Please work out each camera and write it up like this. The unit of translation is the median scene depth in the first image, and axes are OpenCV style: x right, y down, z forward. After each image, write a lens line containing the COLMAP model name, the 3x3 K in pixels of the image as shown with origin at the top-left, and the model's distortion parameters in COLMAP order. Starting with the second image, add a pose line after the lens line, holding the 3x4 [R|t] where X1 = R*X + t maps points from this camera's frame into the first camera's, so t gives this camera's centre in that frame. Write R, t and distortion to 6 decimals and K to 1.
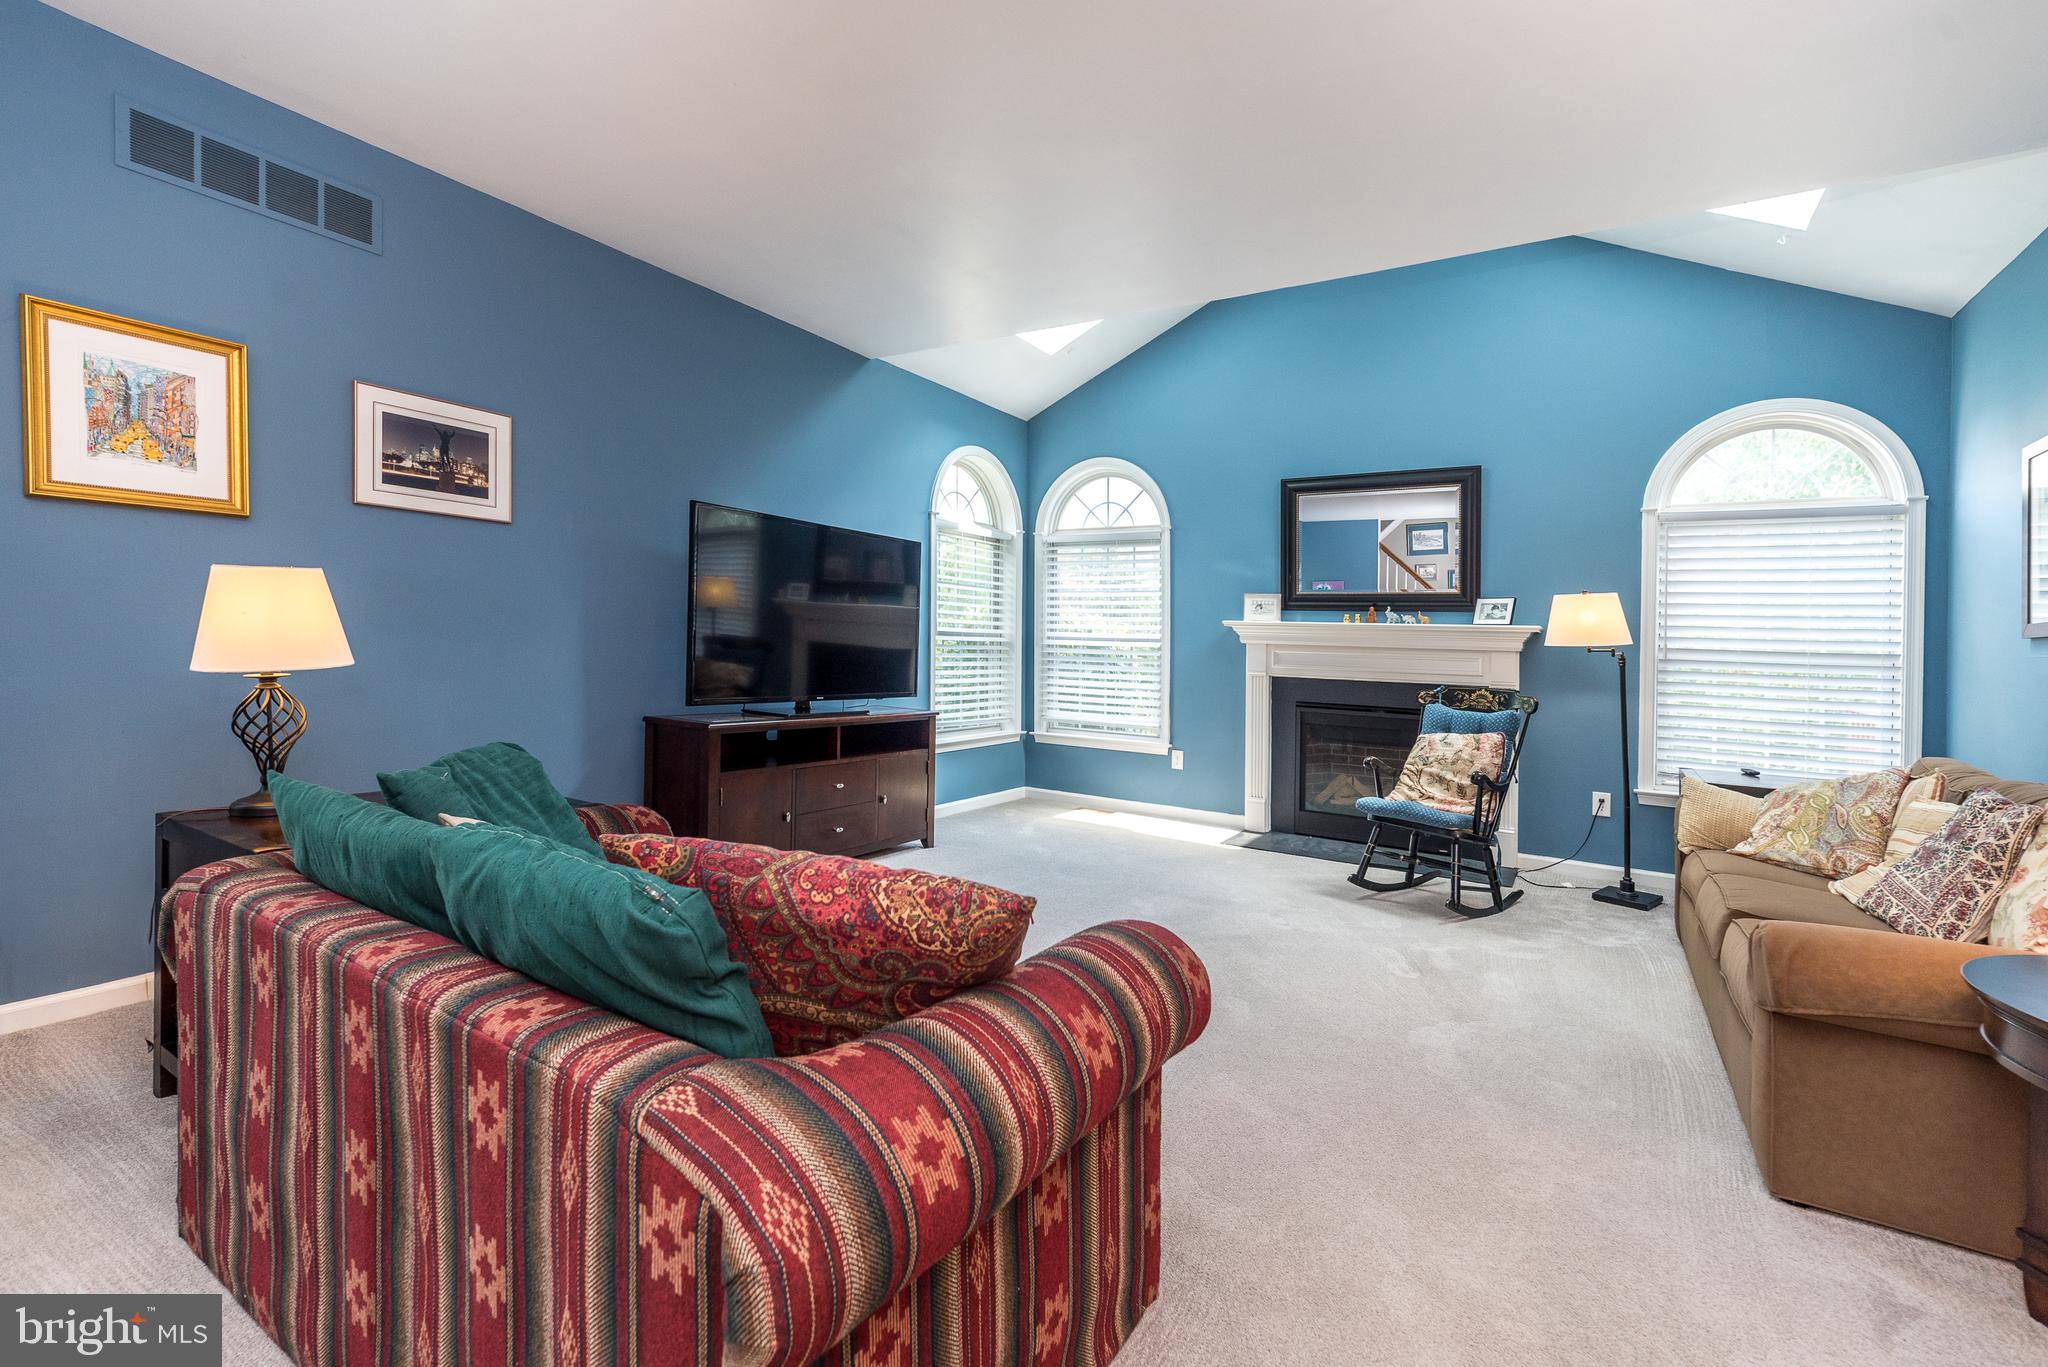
lens RADIAL K [[889.7, 0, 1024.1], [0, 889.7, 673.0], [0, 0, 1]] dist [0.004337, 0.000641]
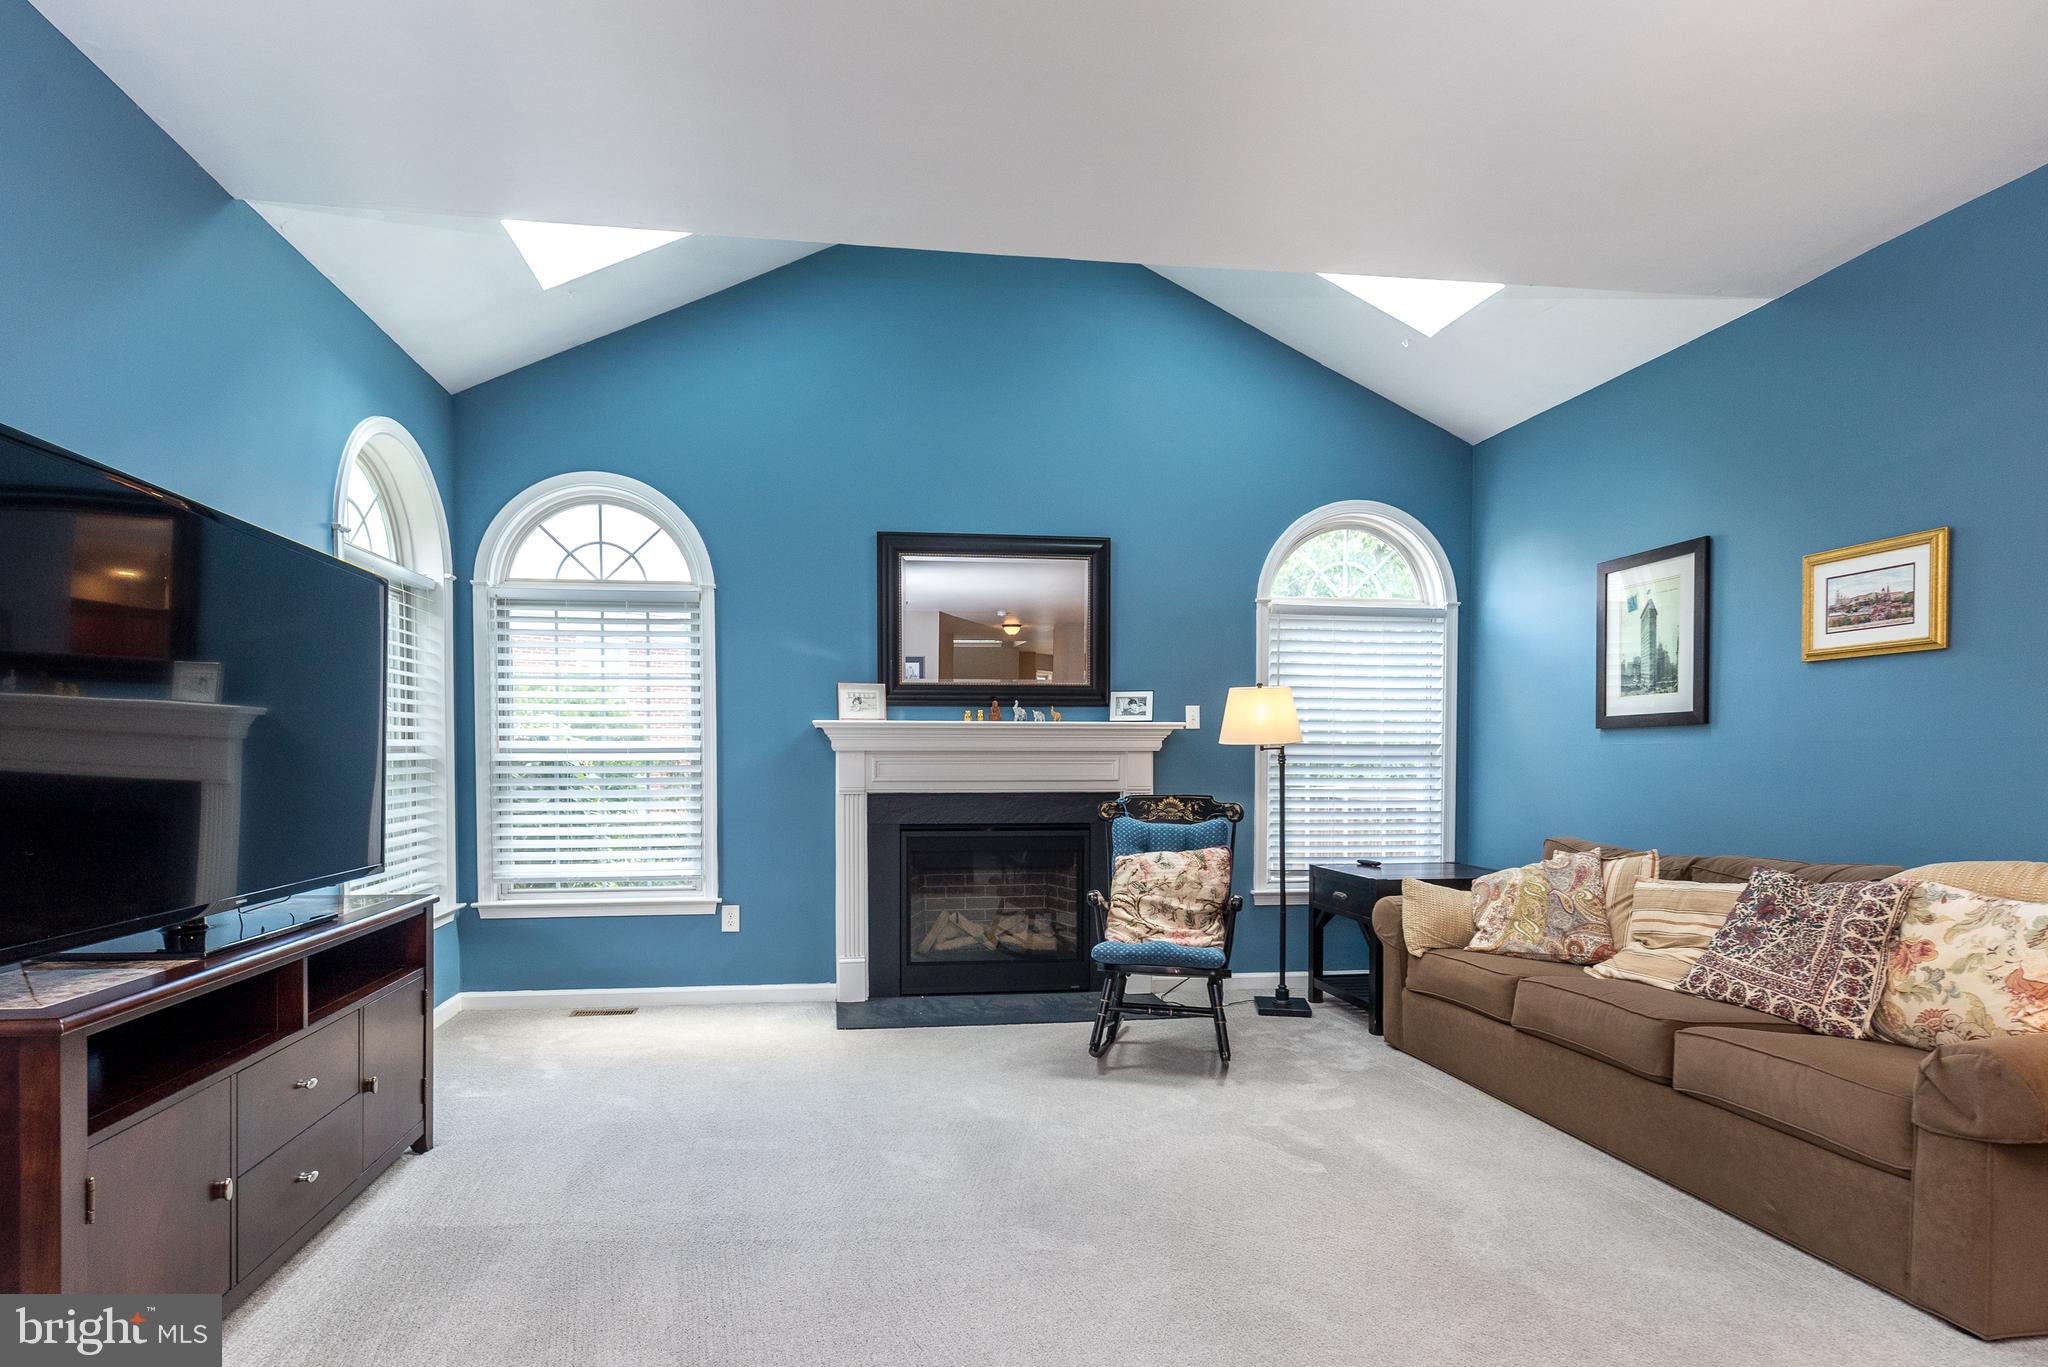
lens RADIAL K [[1025.8, 0, 949.3], [0, 1025.8, 779.6], [0, 0, 1]] dist [-0.001697, 0.000467]
pose [[0.777751, -0.047809, 0.626751, -0.252278], [0.046137, 0.998756, 0.018933, -0.024974], [-0.626876, 0.014191, 0.778990, 0.333845]]
